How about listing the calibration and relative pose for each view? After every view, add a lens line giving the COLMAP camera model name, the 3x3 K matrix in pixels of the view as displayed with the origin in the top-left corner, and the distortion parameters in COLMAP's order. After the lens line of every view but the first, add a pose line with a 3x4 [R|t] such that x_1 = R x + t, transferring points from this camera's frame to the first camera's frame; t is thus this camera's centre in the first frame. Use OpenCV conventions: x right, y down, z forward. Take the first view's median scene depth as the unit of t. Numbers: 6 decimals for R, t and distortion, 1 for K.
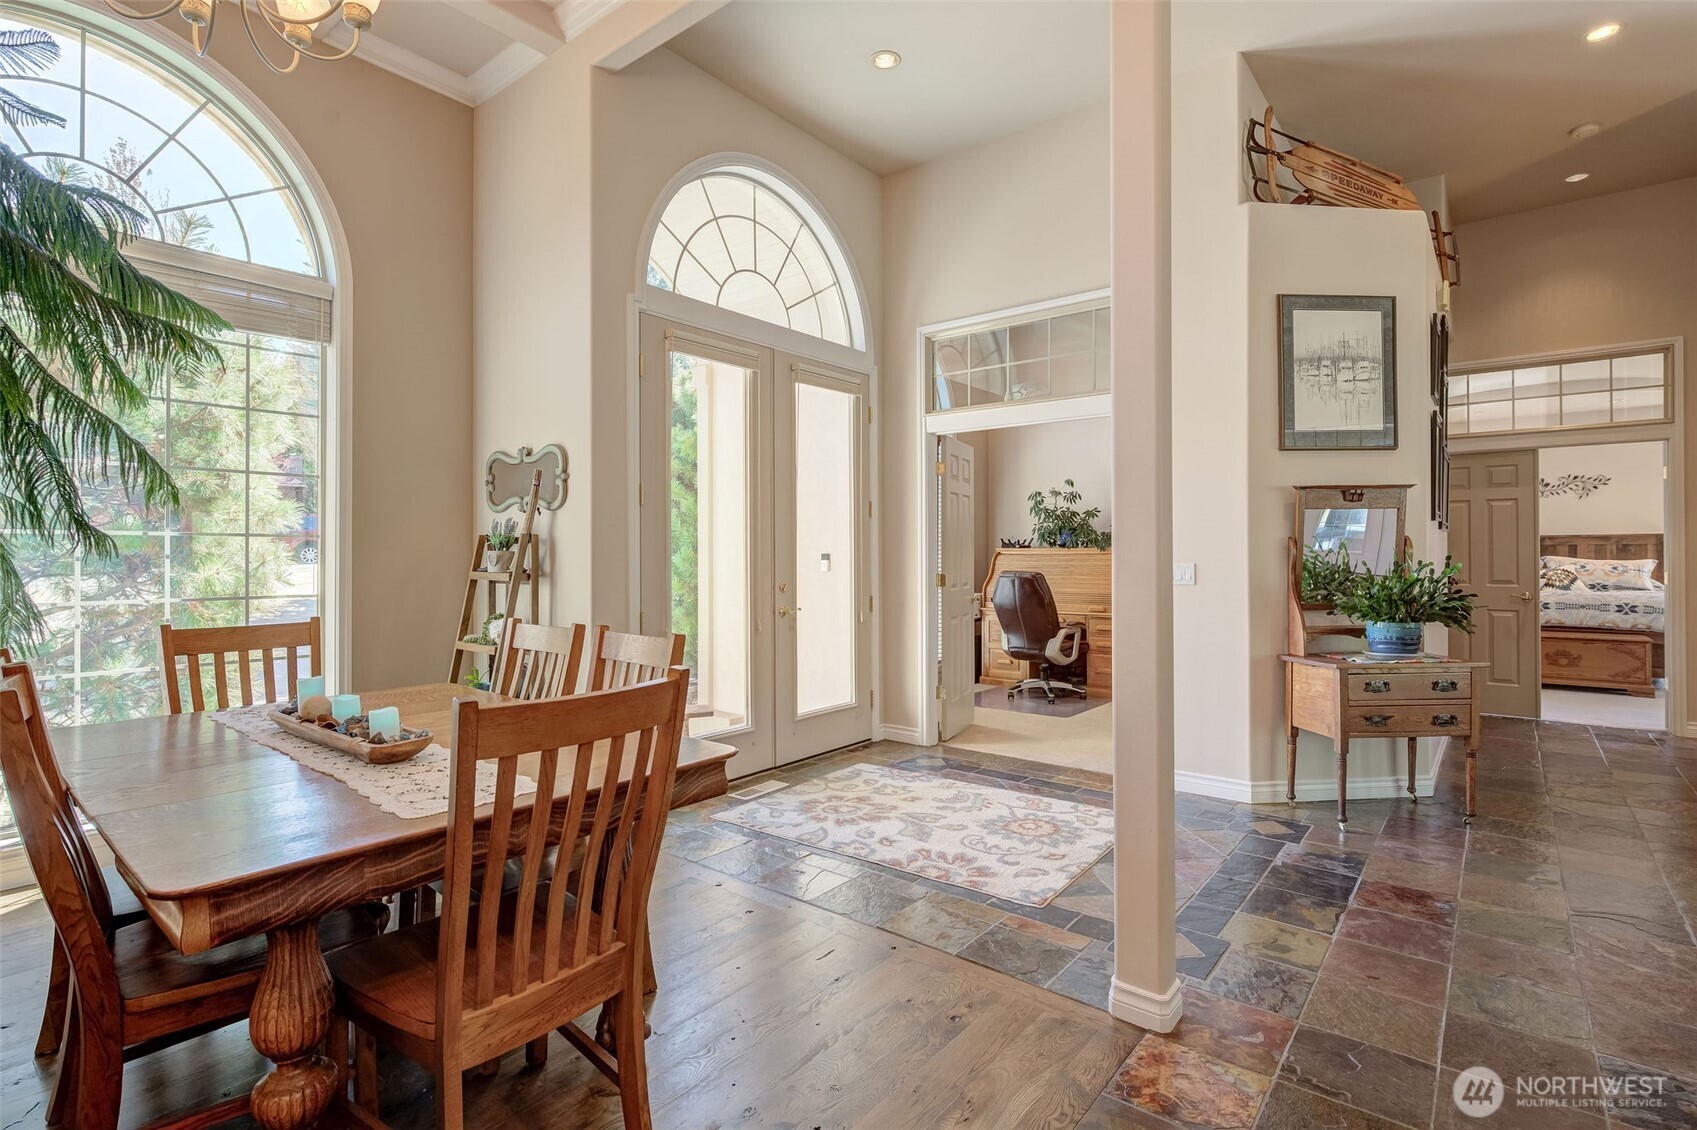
lens RADIAL K [[812.1, 0, 853.8], [0, 812.1, 535.4], [0, 0, 1]] dist [0.001853, -0.000066]
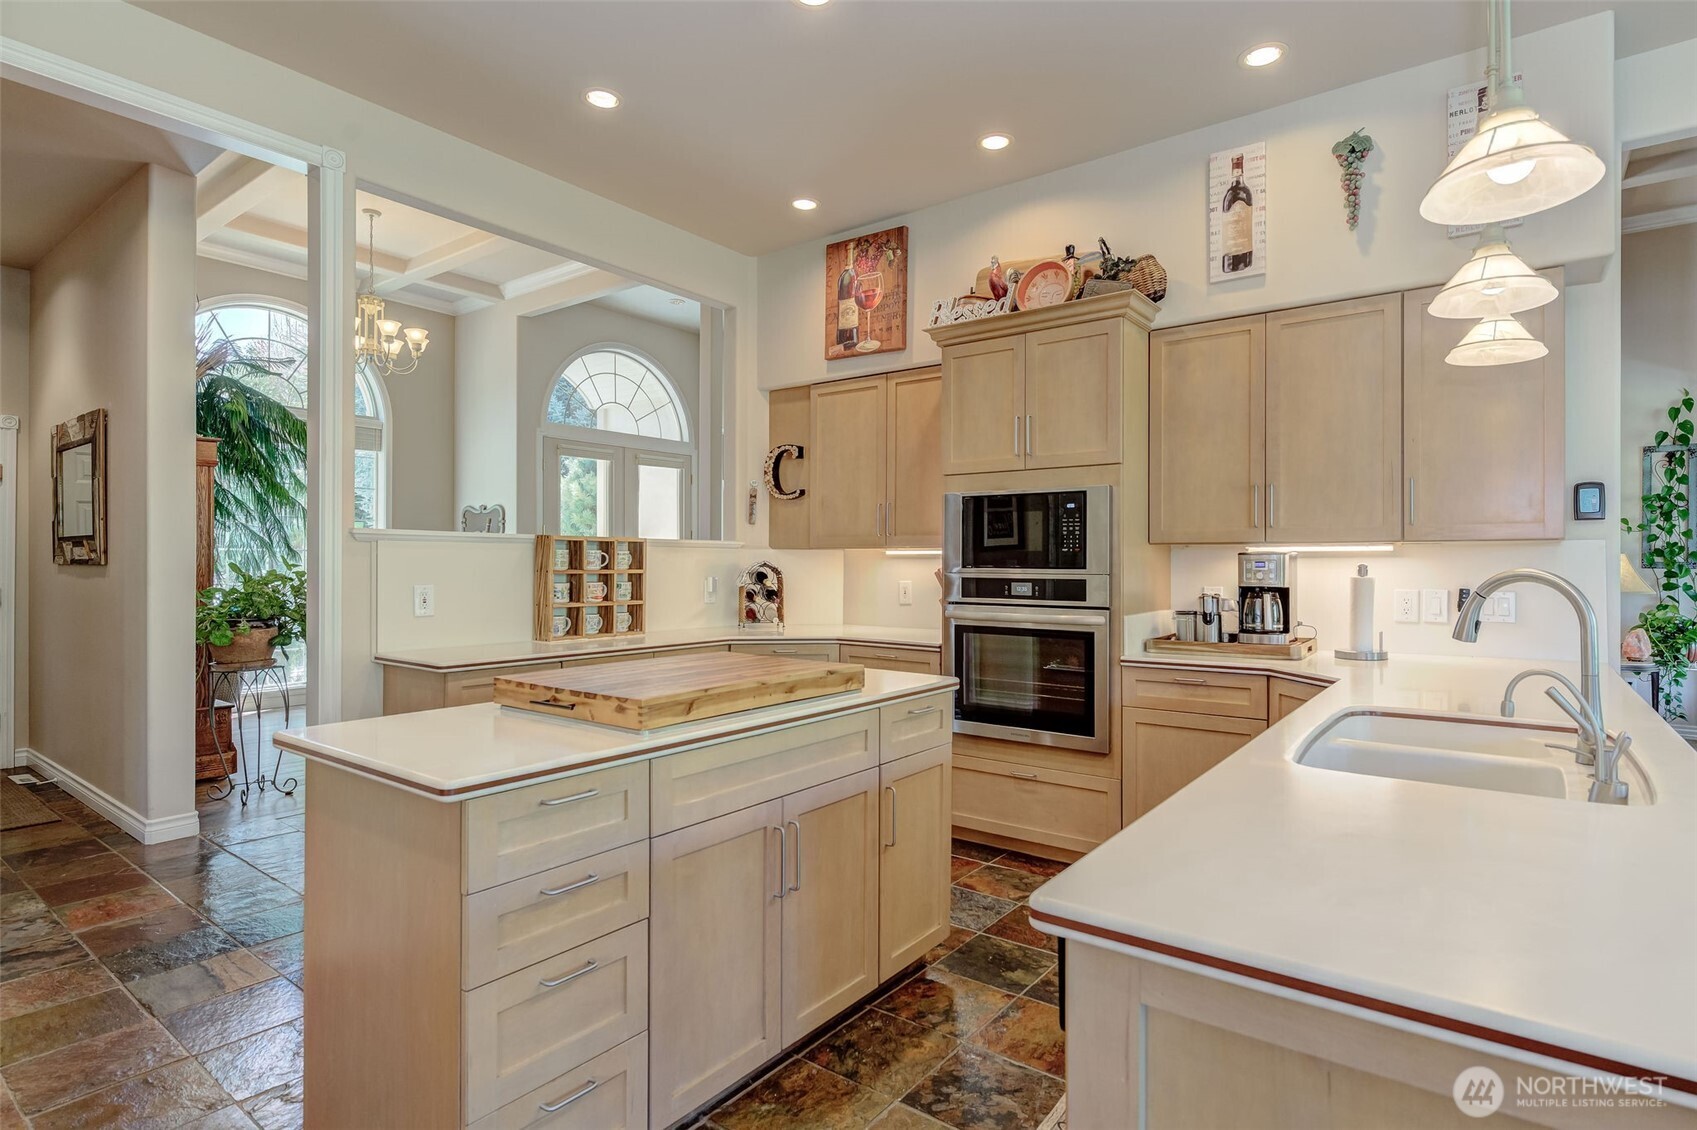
lens RADIAL K [[831.5, 0, 874.3], [0, 831.5, 563.0], [0, 0, 1]] dist [0.000028, 0.000261]
pose [[0.998321, 0.007229, 0.057479, 0.418032], [-0.007880, 0.999907, 0.011113, -0.000362], [-0.057393, -0.011547, 0.998285, -1.044589]]
